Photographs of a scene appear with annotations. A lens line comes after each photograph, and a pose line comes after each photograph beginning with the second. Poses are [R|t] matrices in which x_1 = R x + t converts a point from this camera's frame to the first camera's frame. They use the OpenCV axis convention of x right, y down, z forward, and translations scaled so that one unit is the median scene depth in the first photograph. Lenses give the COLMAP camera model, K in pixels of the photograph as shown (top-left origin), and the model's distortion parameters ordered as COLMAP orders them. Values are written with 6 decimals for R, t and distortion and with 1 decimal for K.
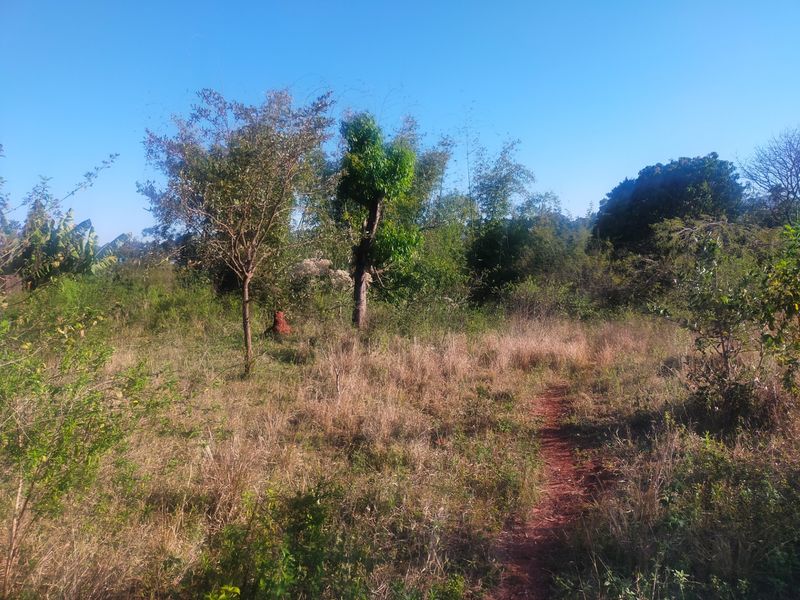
lens RADIAL K [[597.8, 0, 400.0], [0, 597.8, 300.0], [0, 0, 1]] dist [0.075997, -0.106204]
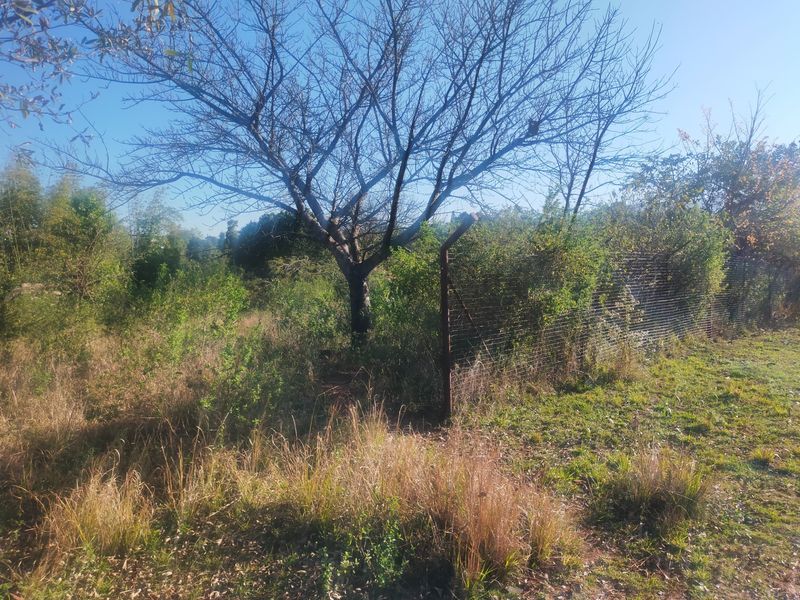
lens RADIAL K [[597.8, 0, 400.0], [0, 597.8, 300.0], [0, 0, 1]] dist [0.075997, -0.106204]
pose [[0.827474, -0.031676, 0.560610, -0.128146], [0.048071, 0.998738, -0.014522, 0.016473], [-0.559443, 0.038966, 0.827952, -0.344317]]
